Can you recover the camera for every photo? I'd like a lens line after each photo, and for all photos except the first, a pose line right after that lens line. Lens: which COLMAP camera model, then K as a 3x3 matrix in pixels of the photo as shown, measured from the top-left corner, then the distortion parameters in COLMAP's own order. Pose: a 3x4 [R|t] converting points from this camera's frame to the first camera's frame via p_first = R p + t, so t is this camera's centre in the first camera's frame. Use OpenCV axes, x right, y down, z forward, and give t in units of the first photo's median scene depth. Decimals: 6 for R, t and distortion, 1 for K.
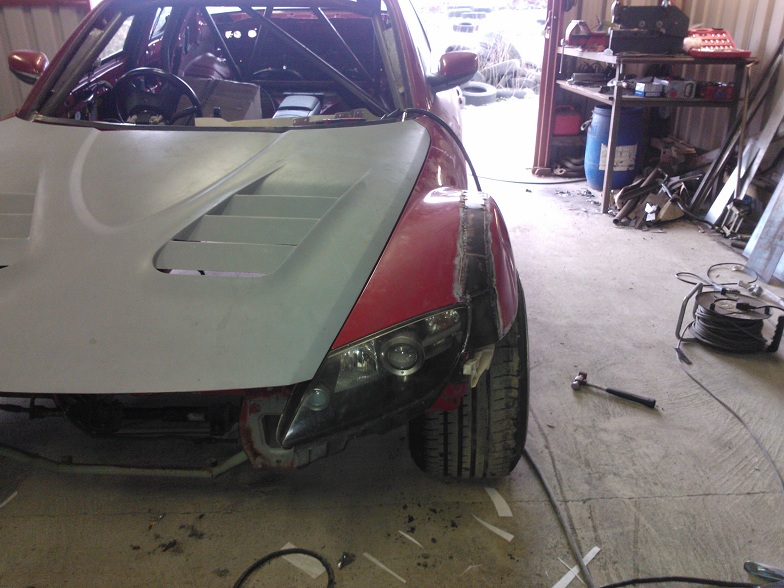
lens RADIAL K [[634.3, 0, 389.2], [0, 634.3, 267.0], [0, 0, 1]] dist [0.083621, -0.240874]
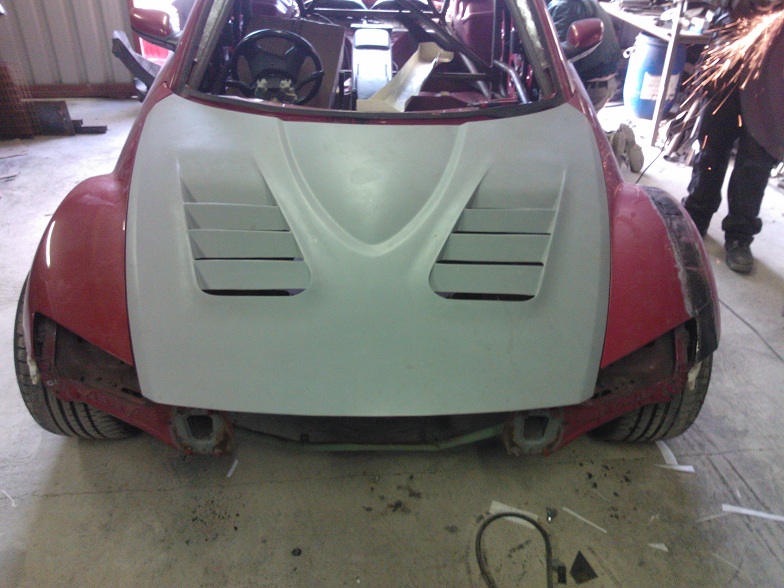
lens RADIAL K [[634.3, 0, 389.2], [0, 634.3, 267.0], [0, 0, 1]] dist [0.083621, -0.240874]
pose [[0.998703, -0.005434, 0.050621, -0.158428], [-0.003167, 0.985730, 0.168302, -0.072972], [-0.050813, -0.168244, 0.984435, -0.030381]]
